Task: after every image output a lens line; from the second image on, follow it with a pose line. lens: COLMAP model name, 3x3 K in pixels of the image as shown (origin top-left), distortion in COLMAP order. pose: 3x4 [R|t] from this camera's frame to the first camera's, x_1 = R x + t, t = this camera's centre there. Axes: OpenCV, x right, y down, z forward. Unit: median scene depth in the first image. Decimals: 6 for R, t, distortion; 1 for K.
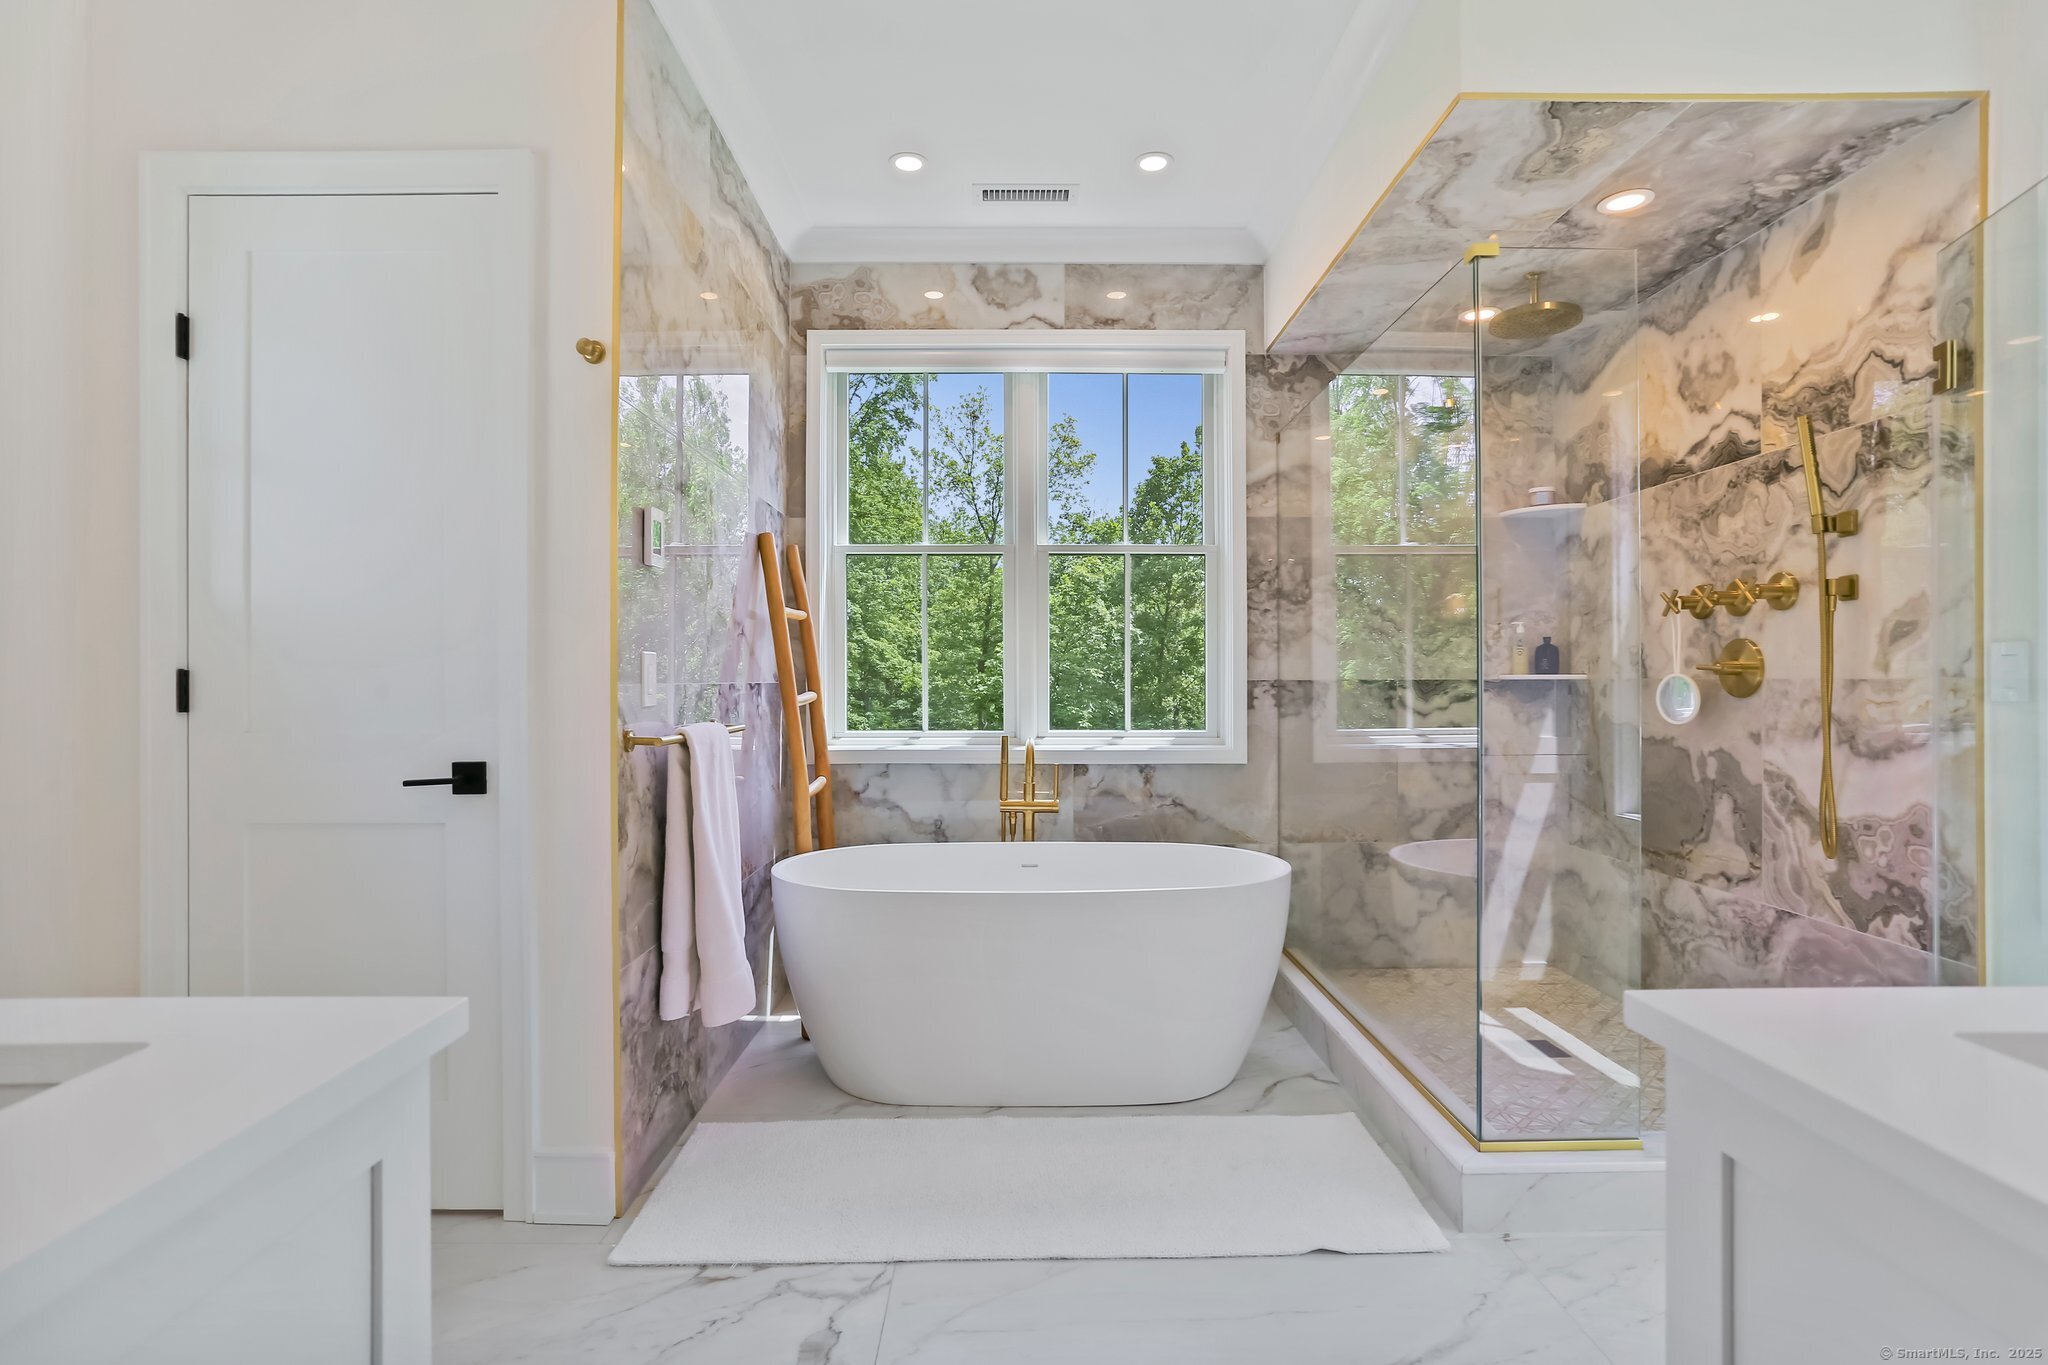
lens RADIAL K [[990.2, 0, 1025.8], [0, 990.2, 680.2], [0, 0, 1]] dist [-0.034815, 0.002328]
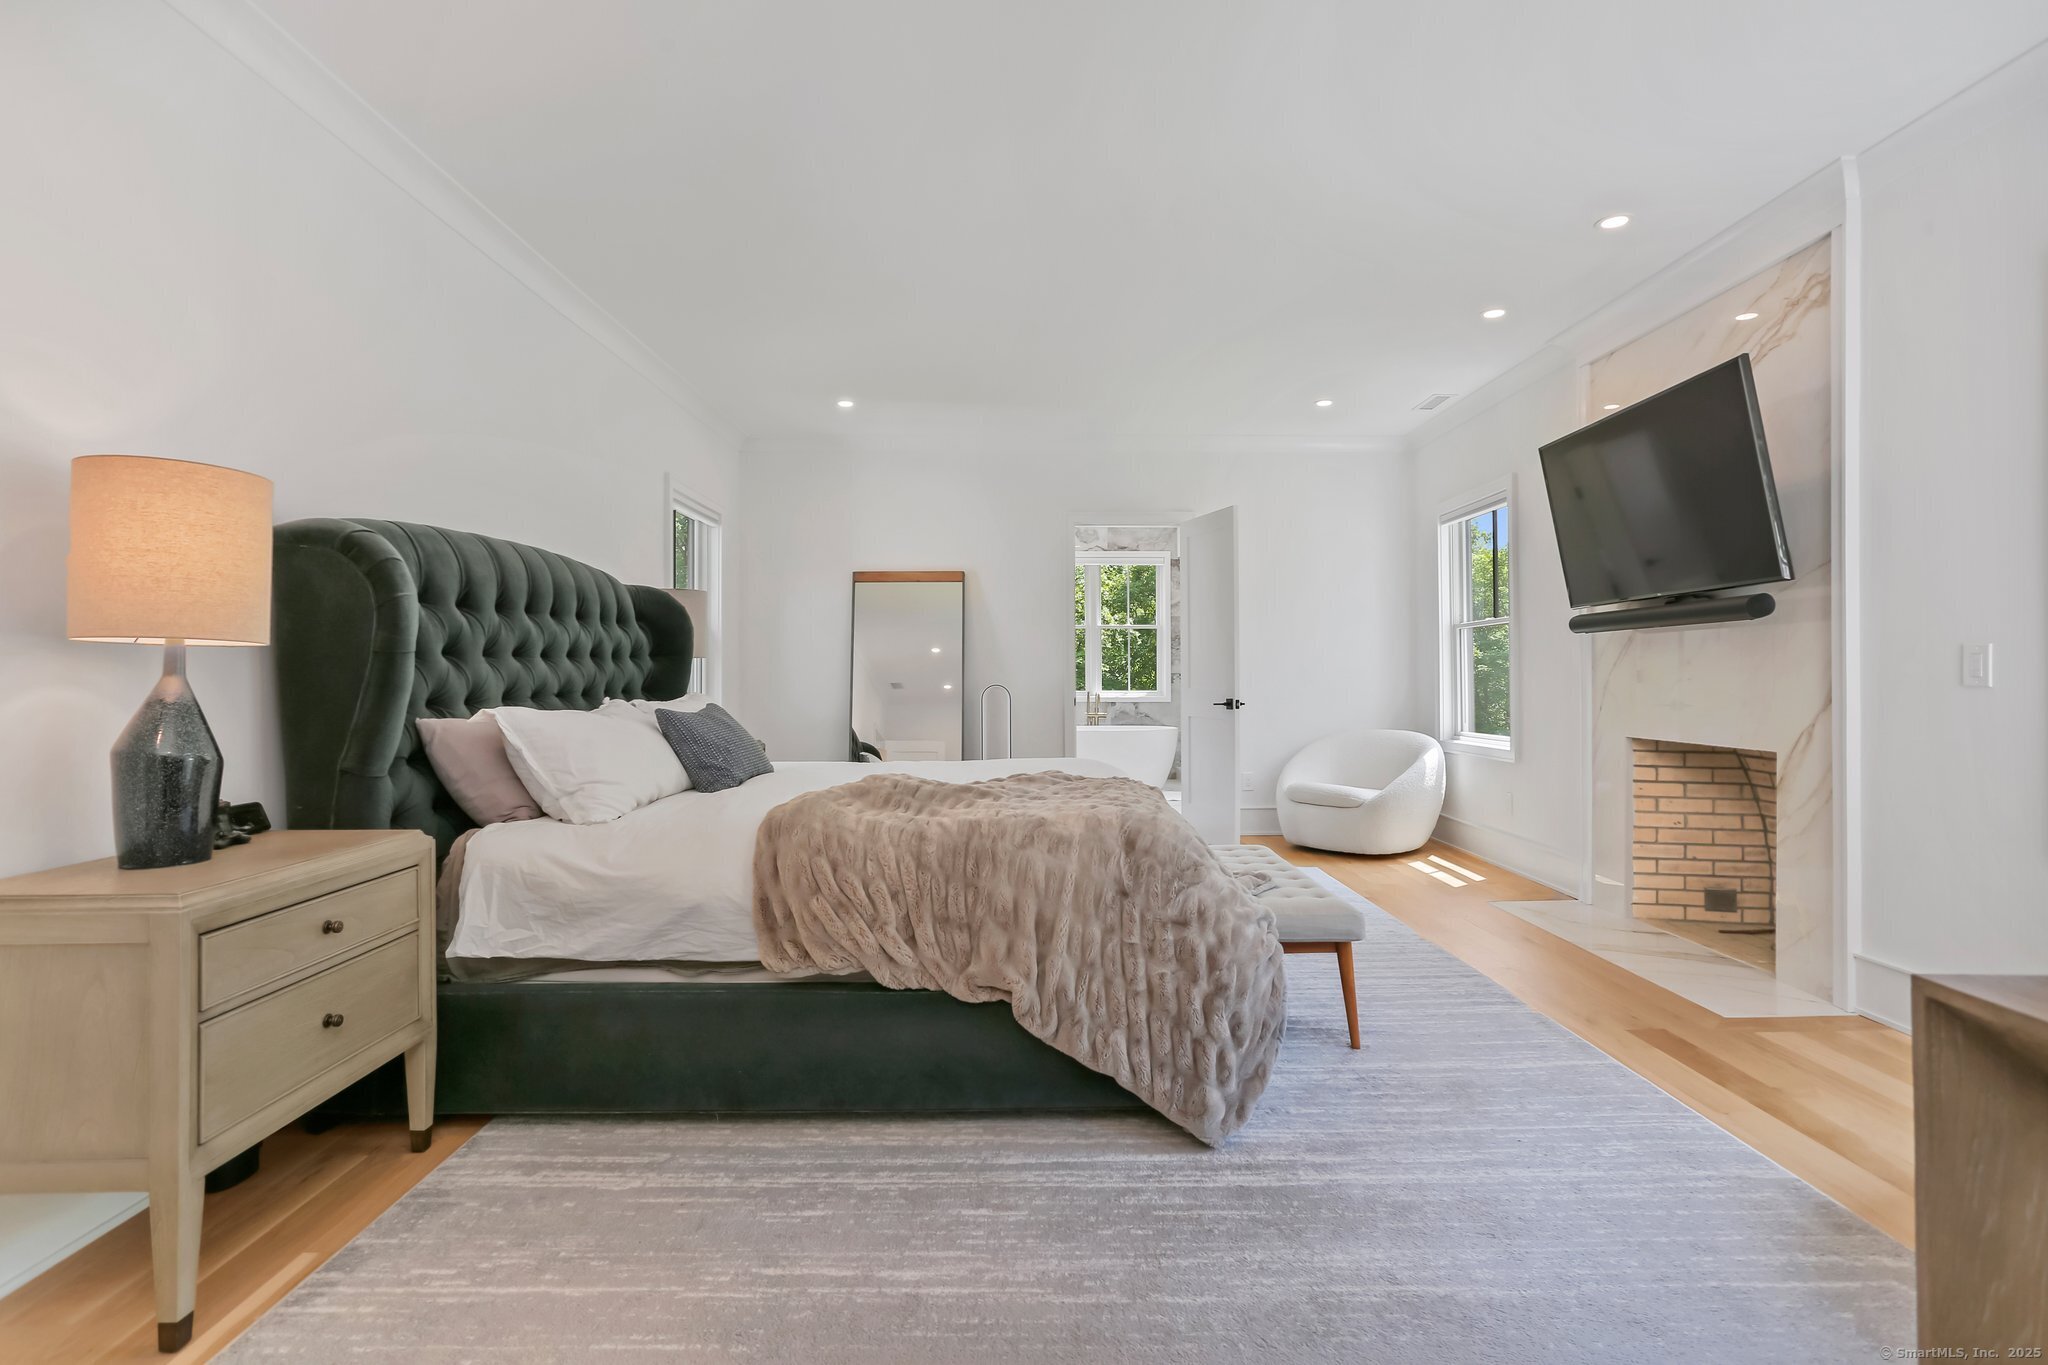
lens RADIAL K [[990.2, 0, 1024.2], [0, 990.2, 675.8], [0, 0, 1]] dist [-0.034815, 0.002328]
pose [[0.999995, -0.002011, -0.002536, -0.195552], [0.002017, 0.999995, 0.002561, 0.000680], [0.002530, -0.002566, 0.999994, -1.874232]]
